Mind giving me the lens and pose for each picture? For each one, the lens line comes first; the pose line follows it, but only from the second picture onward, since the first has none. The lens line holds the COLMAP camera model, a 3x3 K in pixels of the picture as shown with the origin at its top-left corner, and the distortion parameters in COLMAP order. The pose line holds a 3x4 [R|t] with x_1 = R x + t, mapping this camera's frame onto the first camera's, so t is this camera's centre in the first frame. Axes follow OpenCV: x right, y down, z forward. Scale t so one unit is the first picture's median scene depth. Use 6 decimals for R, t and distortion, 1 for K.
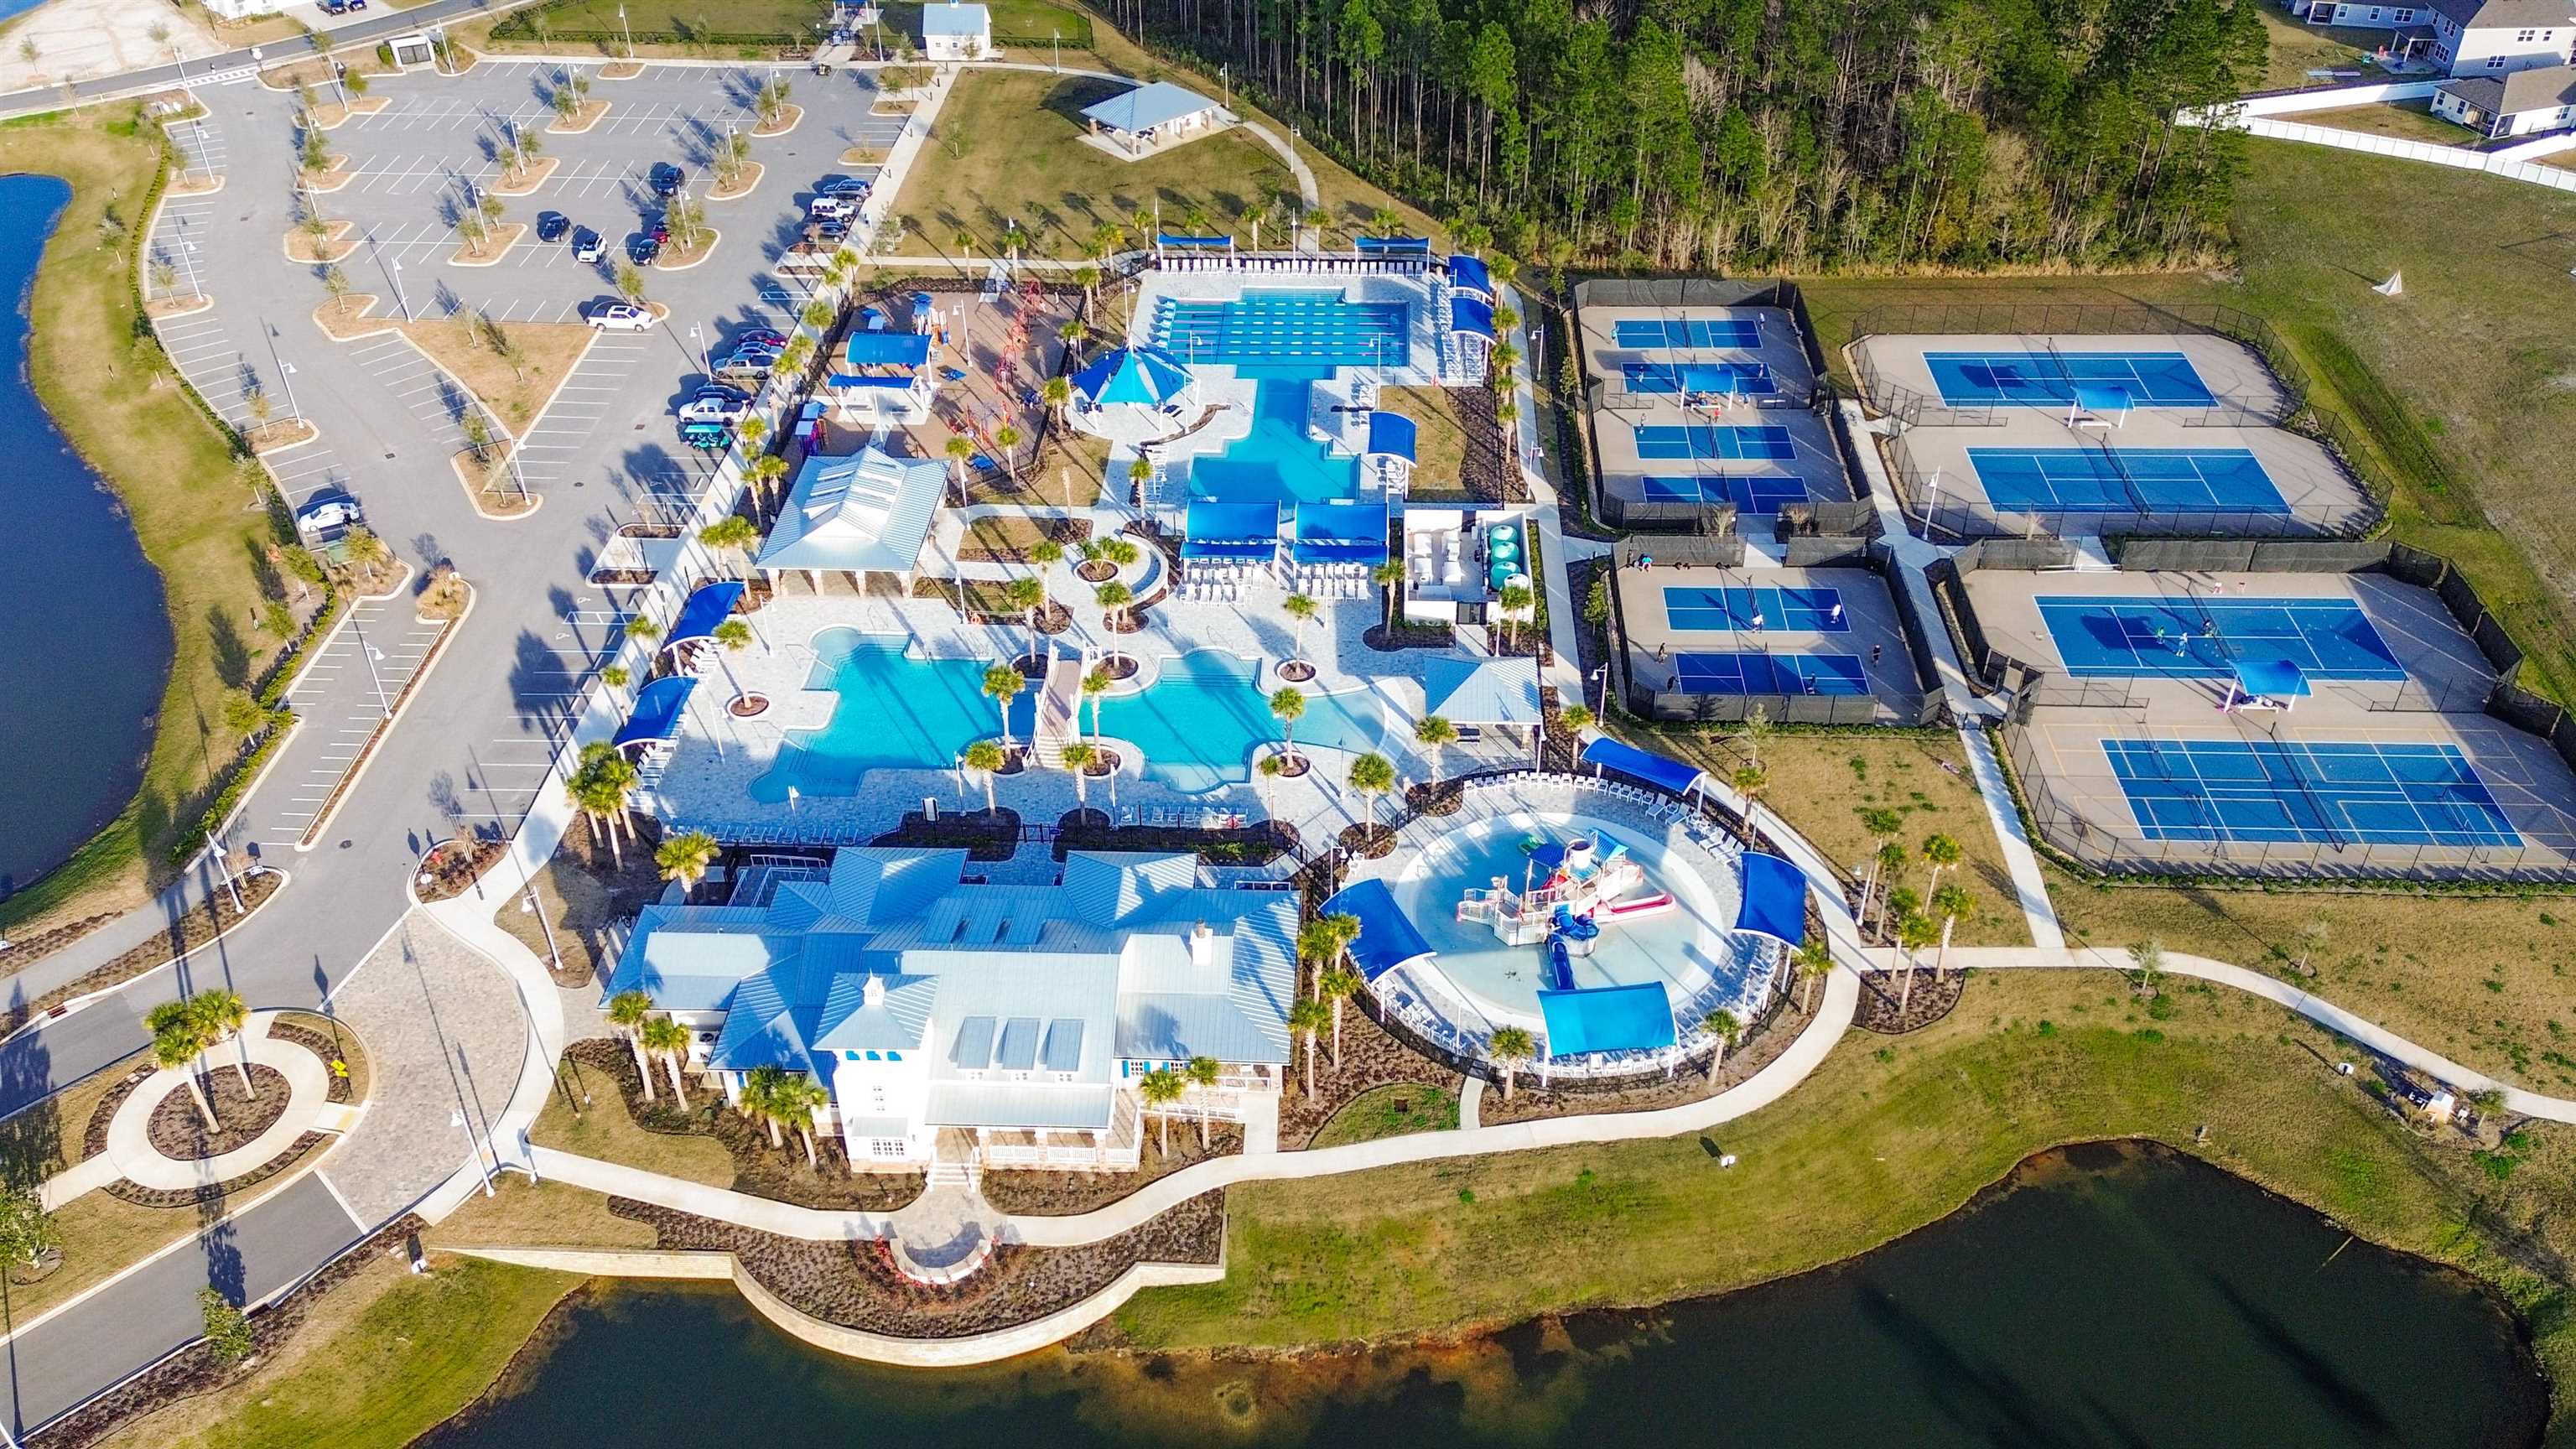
lens RADIAL K [[2007.8, 0, 1303.7], [0, 2007.8, 735.5], [0, 0, 1]] dist [0.063683, -0.045098]
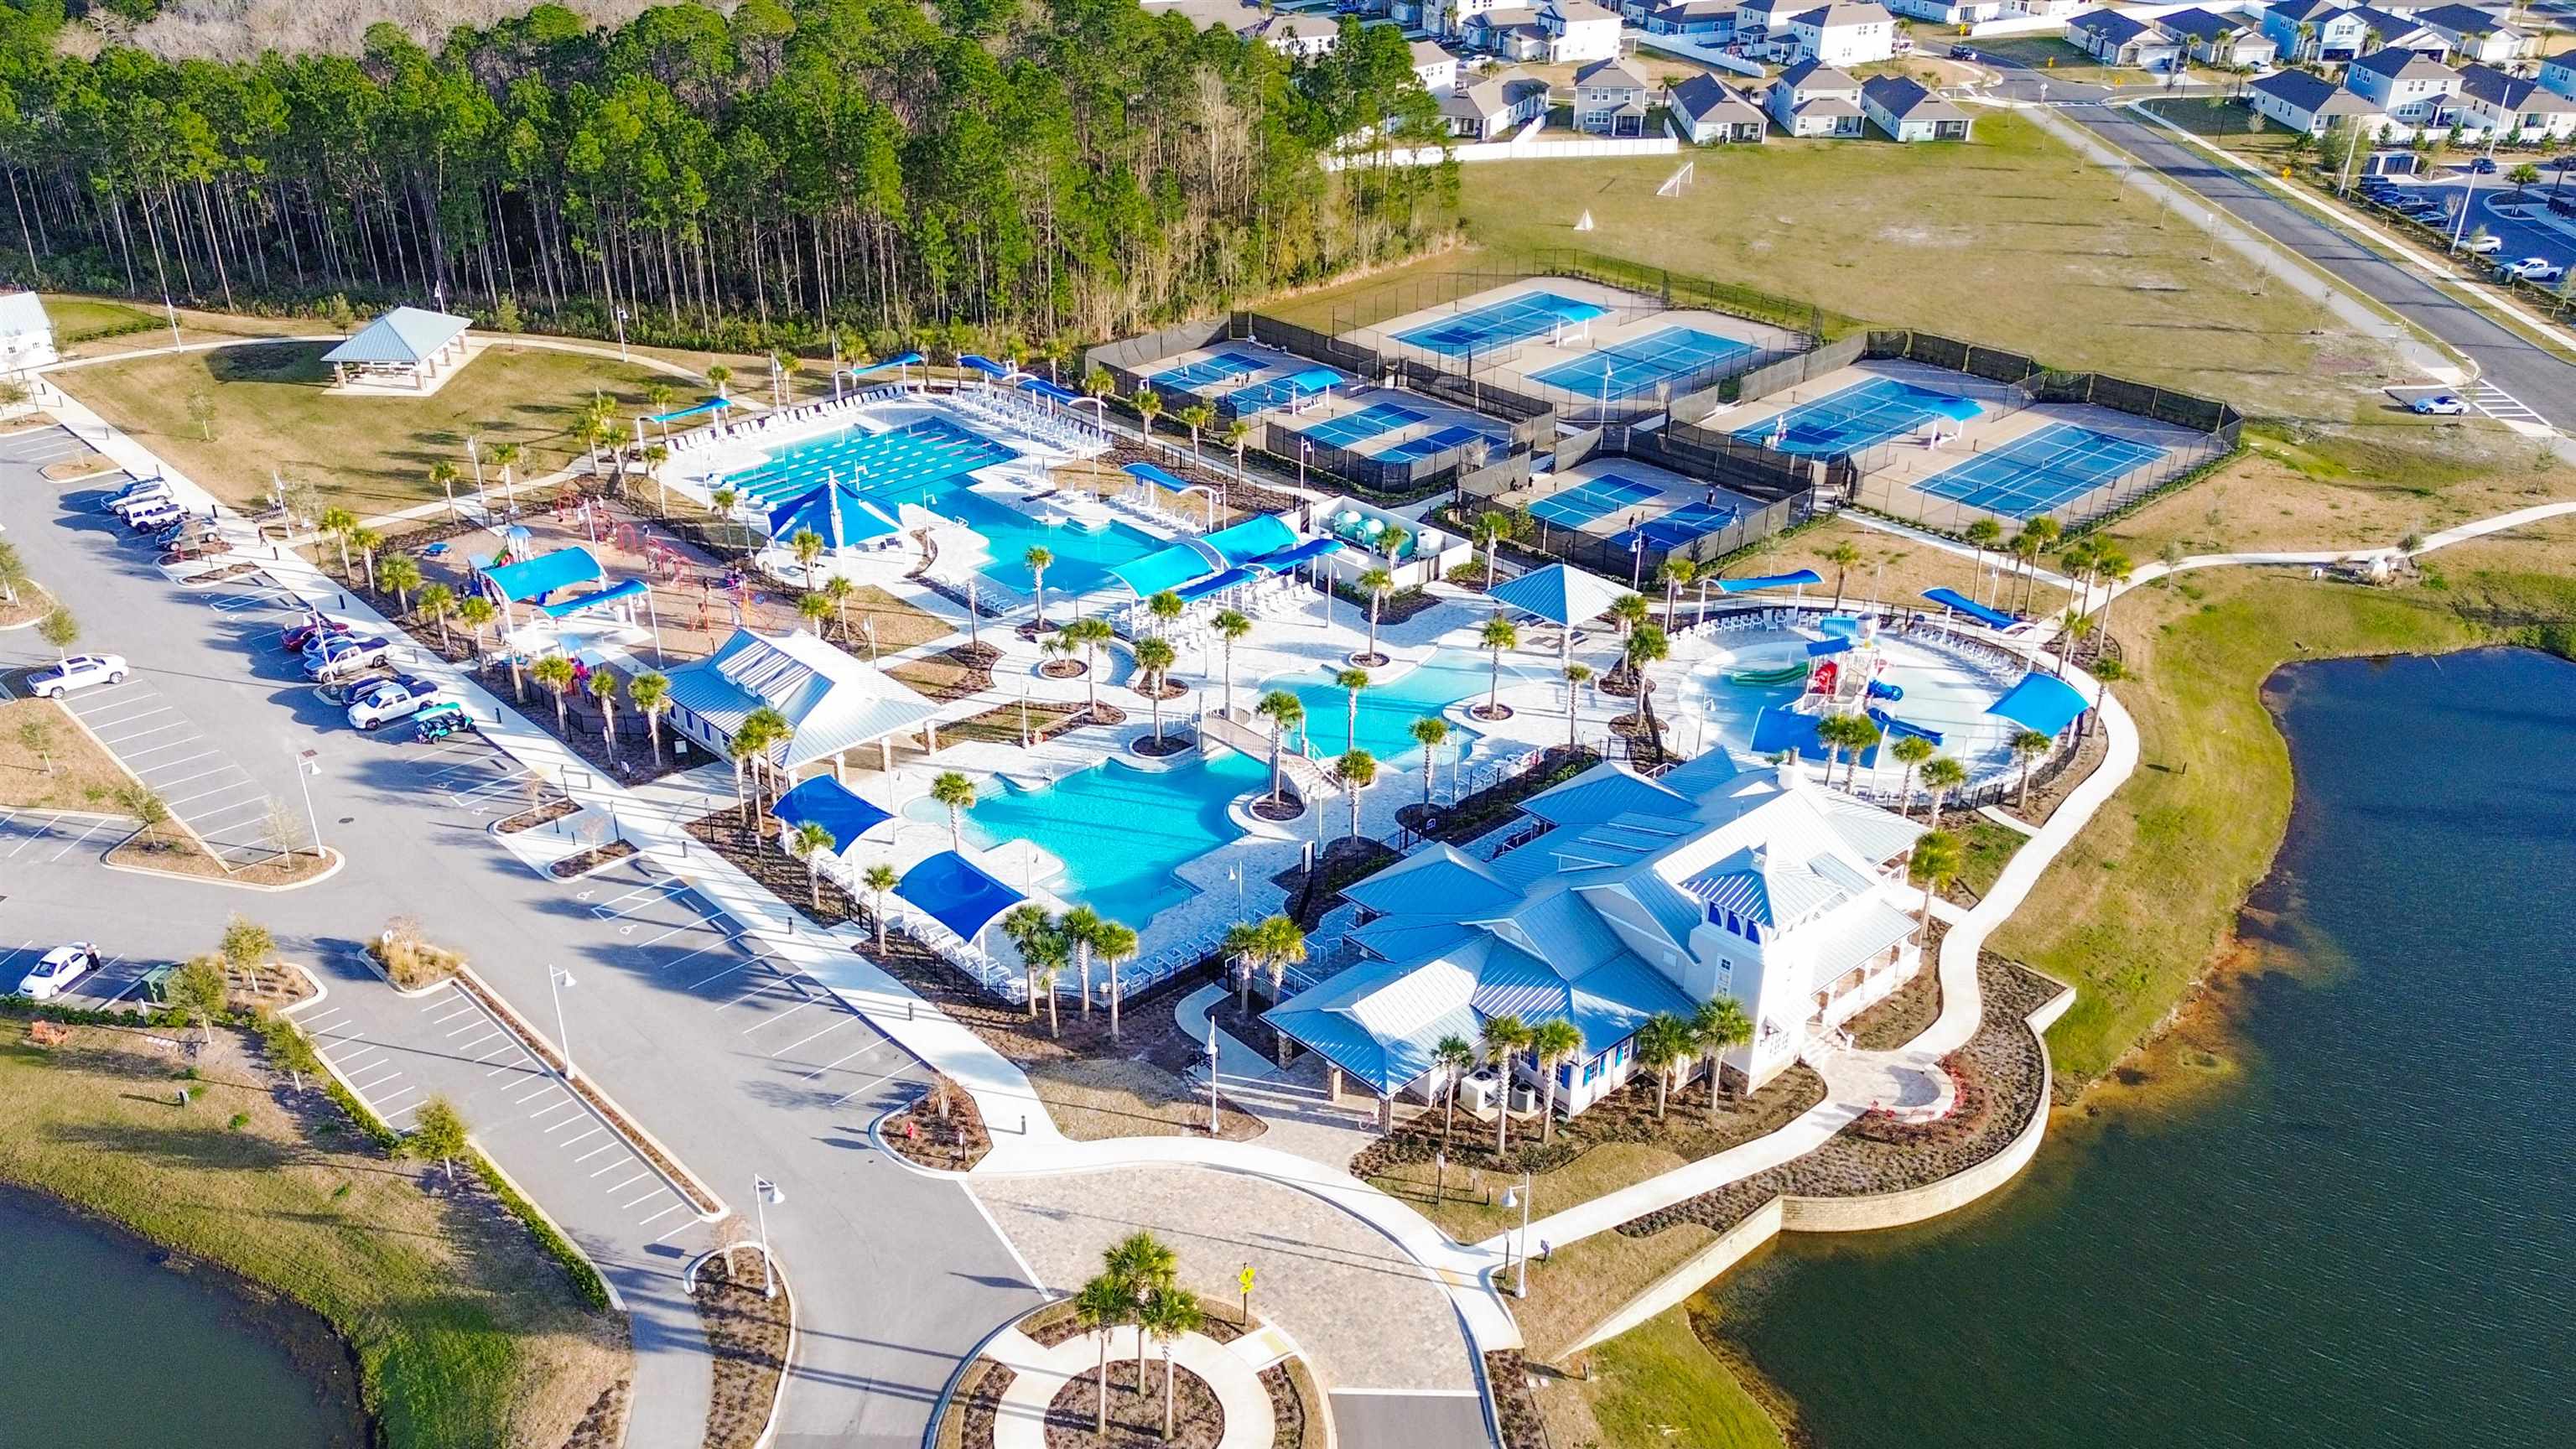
lens RADIAL K [[2136.7, 0, 1238.8], [0, 2136.7, 855.3], [0, 0, 1]] dist [0.068779, -0.038695]
pose [[0.709037, -0.347361, 0.613682, -0.651205], [0.422049, 0.906220, 0.025319, 0.000006], [-0.564926, 0.241052, 0.789147, 0.244088]]
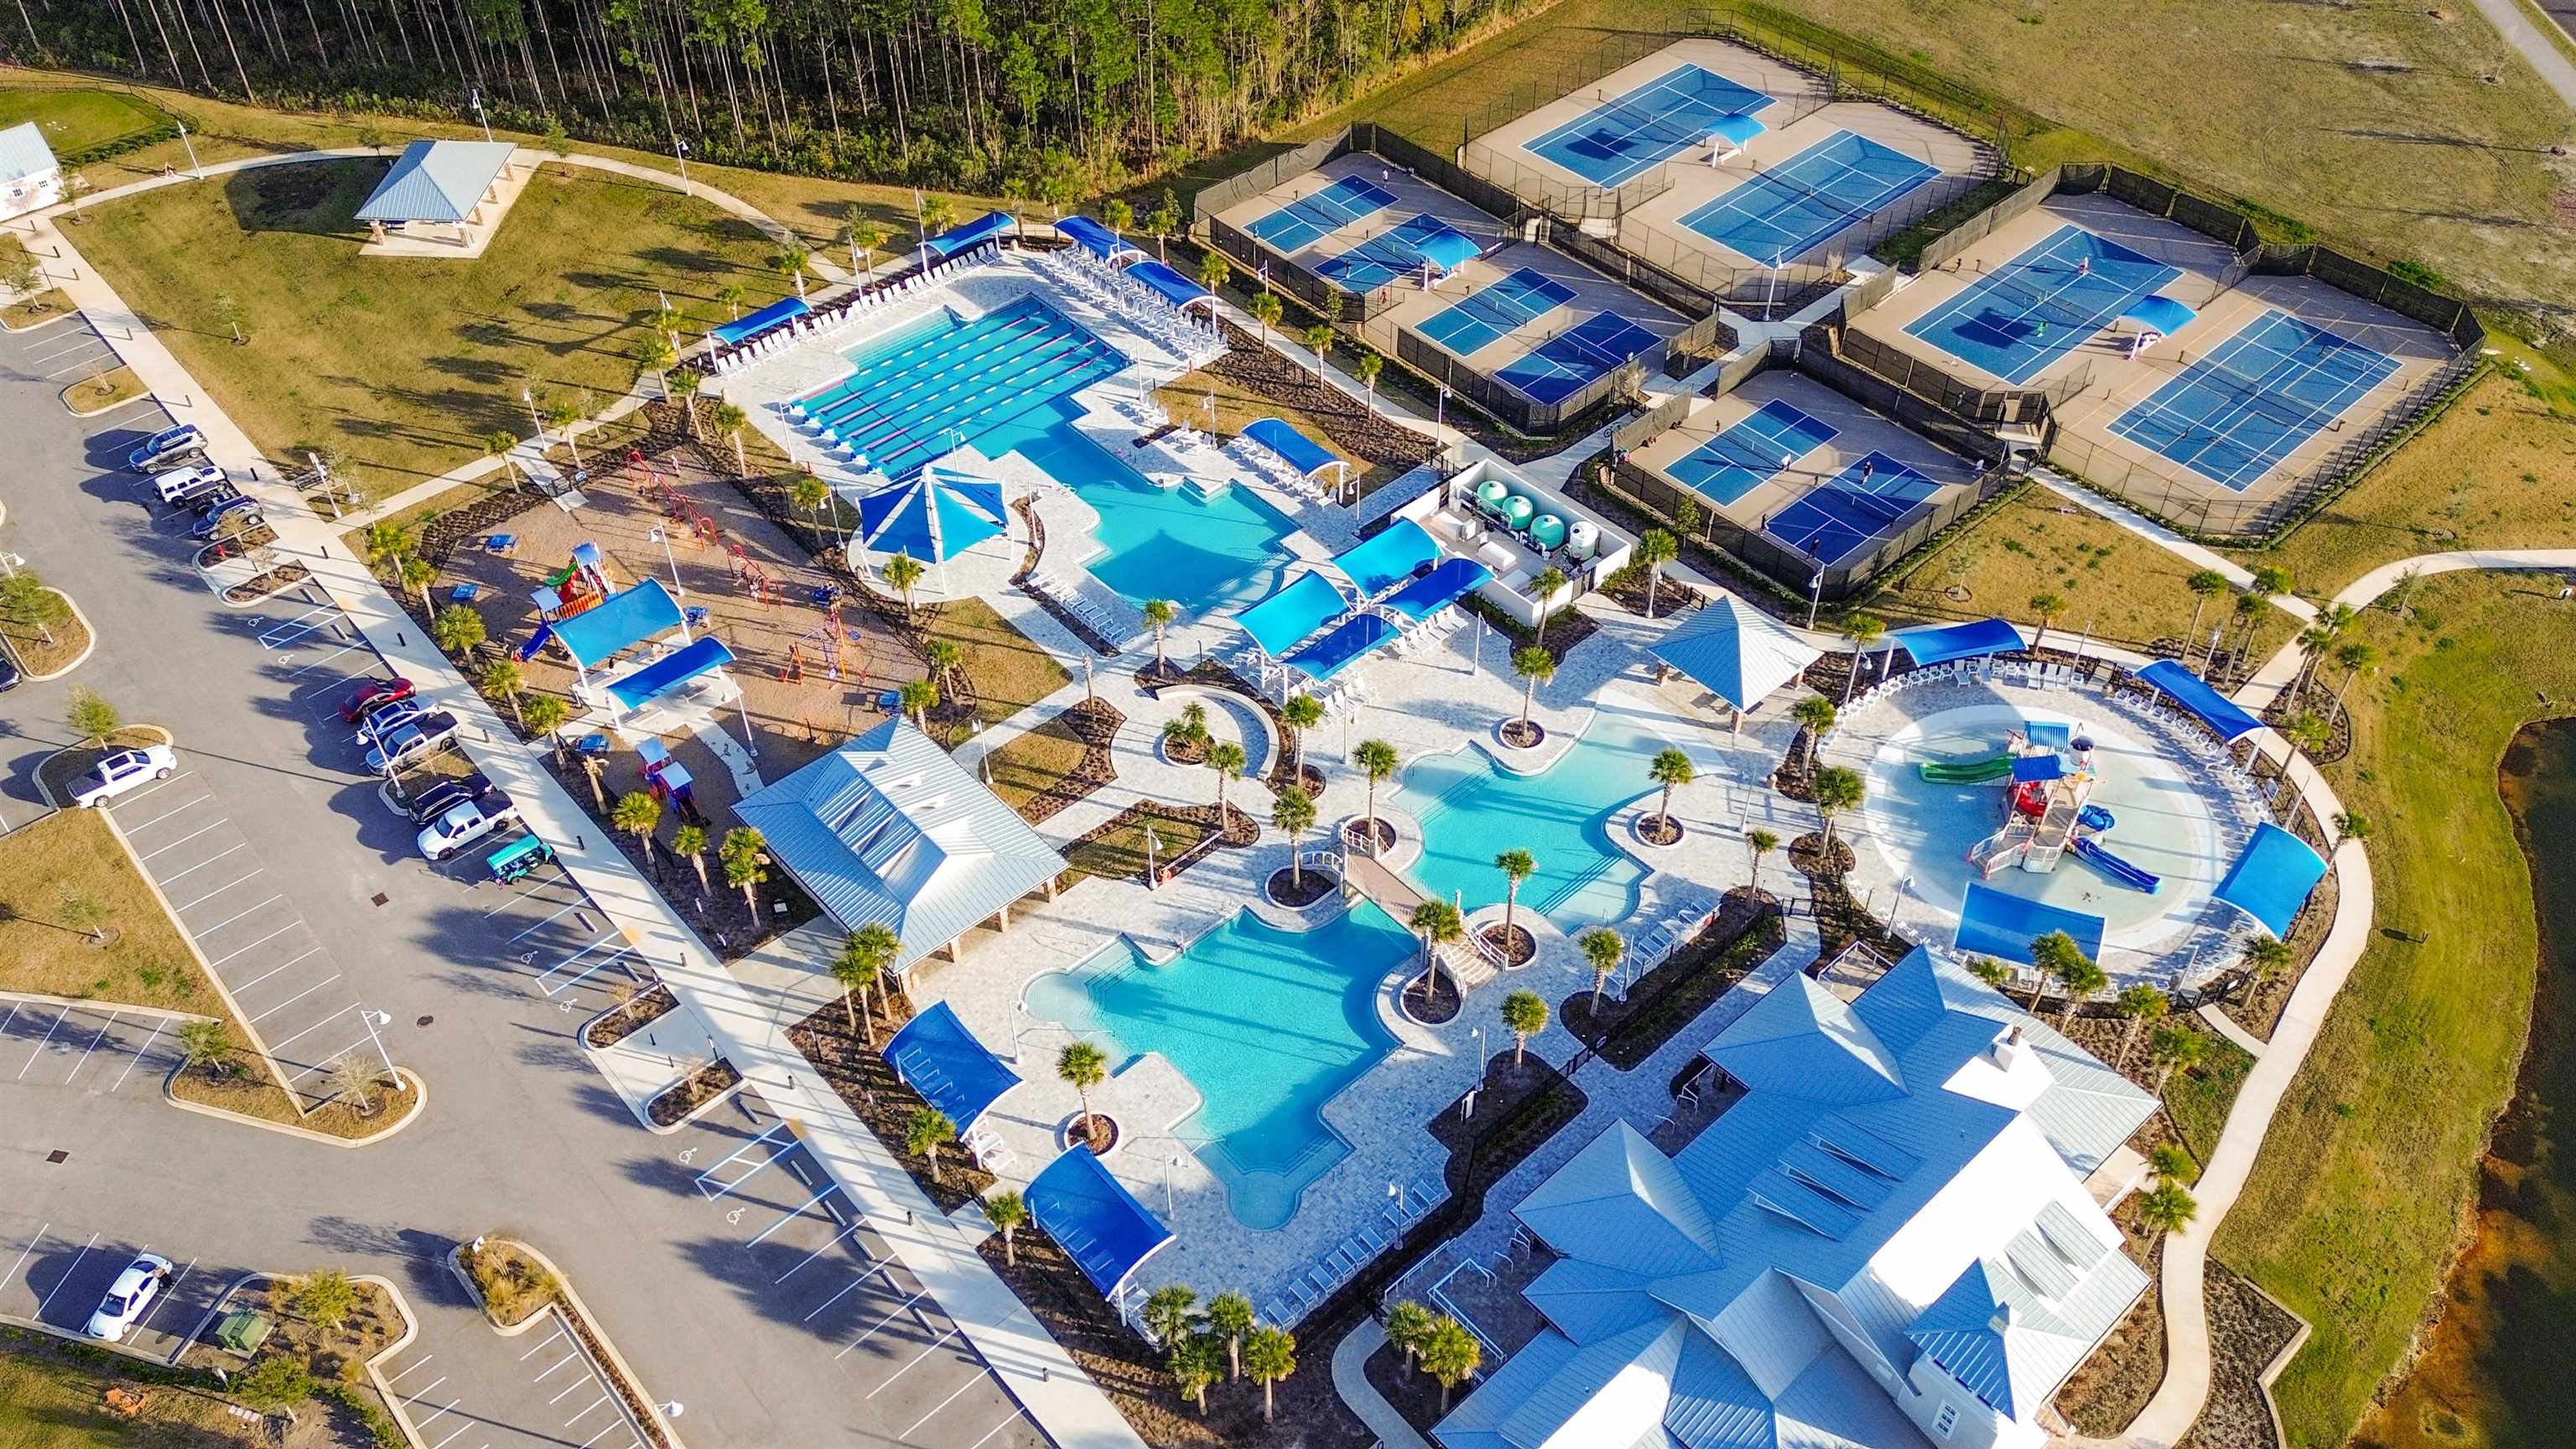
lens RADIAL K [[2007.8, 0, 1293.1], [0, 2007.8, 718.5], [0, 0, 1]] dist [0.063683, -0.045098]
pose [[0.714554, -0.481035, 0.507954, -0.477533], [0.421519, 0.875527, 0.236164, -0.265570], [-0.558331, 0.045360, 0.828377, 0.313490]]
